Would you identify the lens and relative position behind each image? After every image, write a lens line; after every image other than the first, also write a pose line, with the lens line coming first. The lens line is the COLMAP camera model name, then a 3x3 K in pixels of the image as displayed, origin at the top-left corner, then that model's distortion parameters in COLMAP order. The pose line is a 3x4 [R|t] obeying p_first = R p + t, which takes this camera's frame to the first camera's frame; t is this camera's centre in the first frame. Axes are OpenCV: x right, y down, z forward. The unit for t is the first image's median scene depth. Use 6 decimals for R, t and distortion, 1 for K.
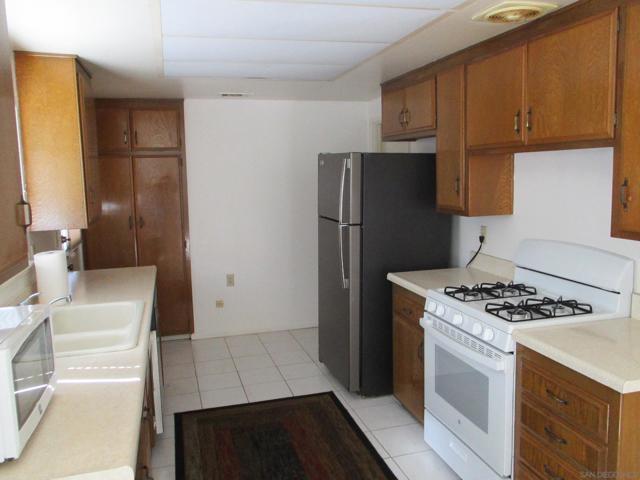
lens RADIAL K [[541.1, 0, 324.5], [0, 541.1, 237.1], [0, 0, 1]] dist [-0.012032, 0.000023]
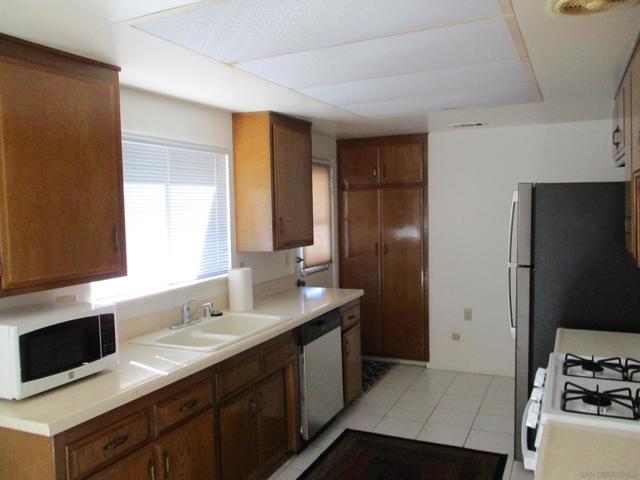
lens RADIAL K [[541.1, 0, 325.2], [0, 541.1, 243.1], [0, 0, 1]] dist [-0.012032, 0.000023]
pose [[0.762879, 0.052227, -0.644428, 0.275542], [-0.077112, 0.996967, -0.010488, -0.019734], [0.641926, 0.057695, 0.764593, 0.101934]]
